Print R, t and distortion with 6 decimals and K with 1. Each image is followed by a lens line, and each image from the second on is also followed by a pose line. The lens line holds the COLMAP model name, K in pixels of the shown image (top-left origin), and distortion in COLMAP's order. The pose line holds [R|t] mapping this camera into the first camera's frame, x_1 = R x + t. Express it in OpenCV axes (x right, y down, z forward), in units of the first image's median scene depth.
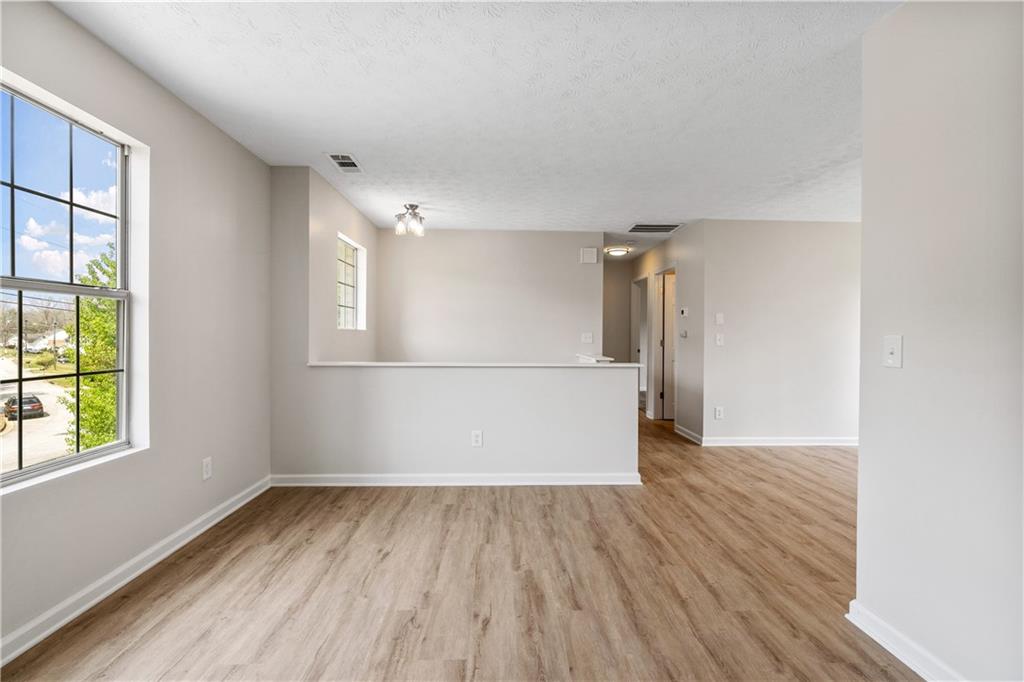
lens RADIAL K [[470.6, 0, 506.6], [0, 470.6, 341.4], [0, 0, 1]] dist [-0.002626, -0.000483]
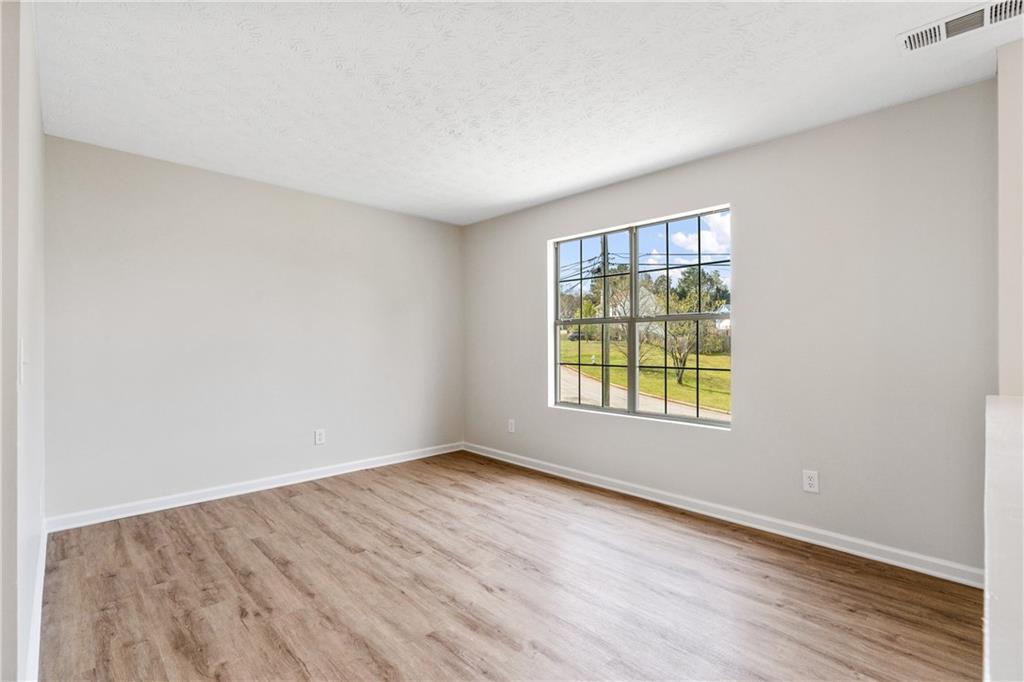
lens RADIAL K [[470.6, 0, 511.0], [0, 470.6, 344.5], [0, 0, 1]] dist [-0.002626, -0.000483]
pose [[-0.742402, -0.006473, -0.669924, 0.663194], [-0.013667, 0.999892, 0.005485, -0.014422], [0.669815, 0.013228, -0.742410, 1.794878]]
